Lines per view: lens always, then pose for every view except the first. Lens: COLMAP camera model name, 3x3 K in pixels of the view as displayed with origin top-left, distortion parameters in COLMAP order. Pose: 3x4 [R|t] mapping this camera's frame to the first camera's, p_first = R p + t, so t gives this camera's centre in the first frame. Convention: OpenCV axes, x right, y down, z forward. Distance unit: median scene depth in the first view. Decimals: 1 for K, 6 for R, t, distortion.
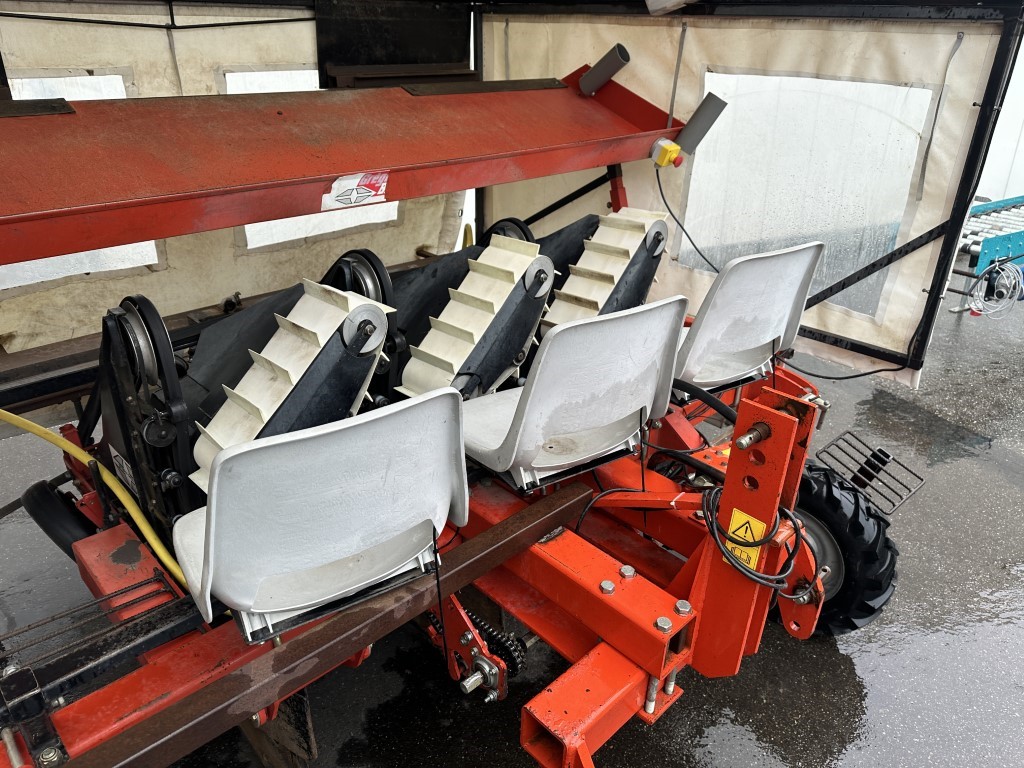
lens RADIAL K [[727.5, 0, 510.7], [0, 727.5, 392.0], [0, 0, 1]] dist [0.010941, -0.016899]
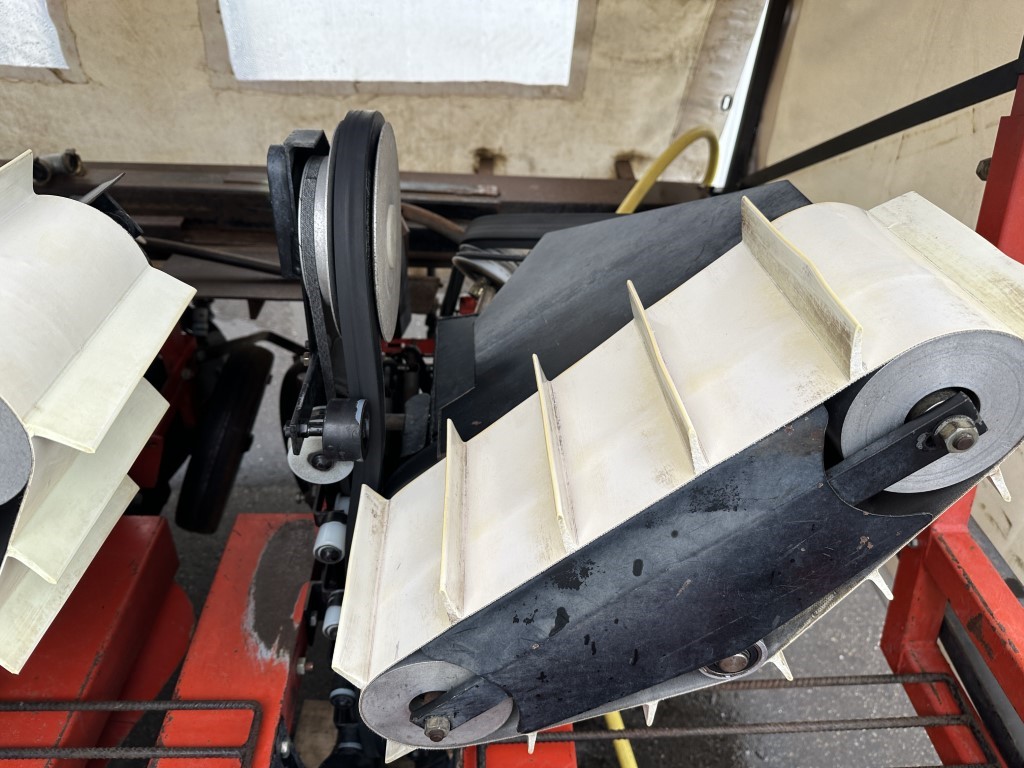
lens RADIAL K [[727.5, 0, 496.1], [0, 727.5, 393.6], [0, 0, 1]] dist [0.010941, -0.016899]
pose [[0.766413, 0.404818, -0.498732, 0.175499], [-0.318137, 0.913724, 0.252778, -0.194576], [0.558033, -0.035068, 0.829078, 0.693595]]
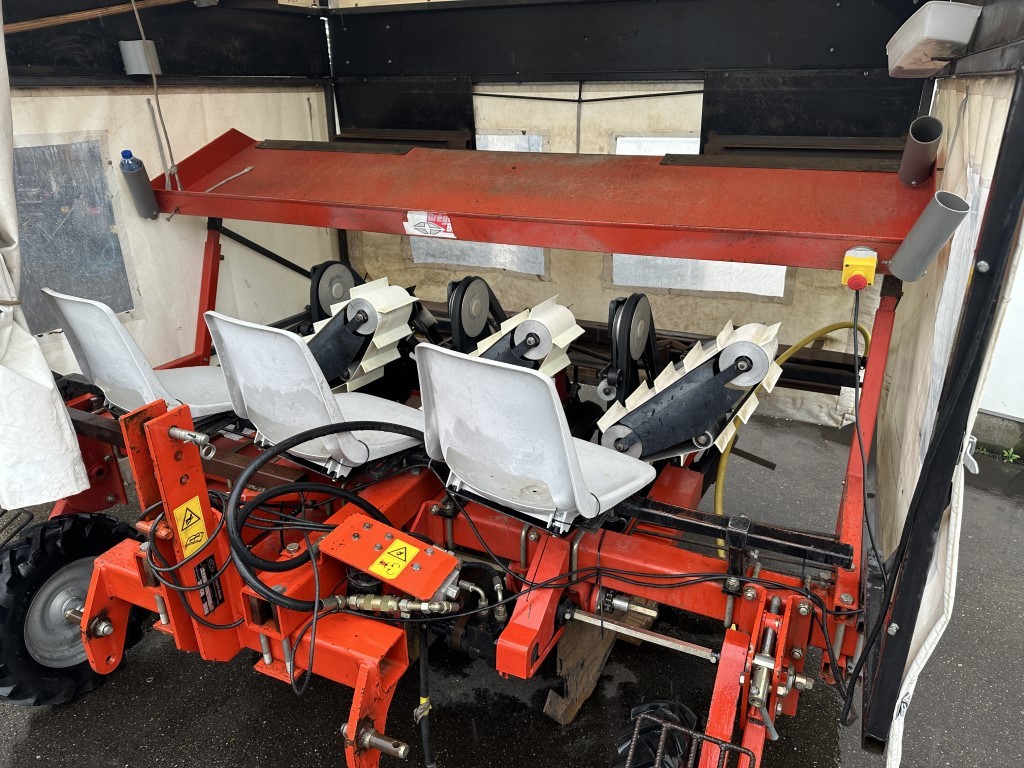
lens RADIAL K [[727.5, 0, 517.4], [0, 727.5, 392.4], [0, 0, 1]] dist [0.010941, -0.016899]
pose [[0.392395, 0.333019, -0.857394, 0.684354], [-0.398803, 0.901579, 0.167664, -0.186590], [0.828844, 0.276141, 0.486584, 0.380506]]
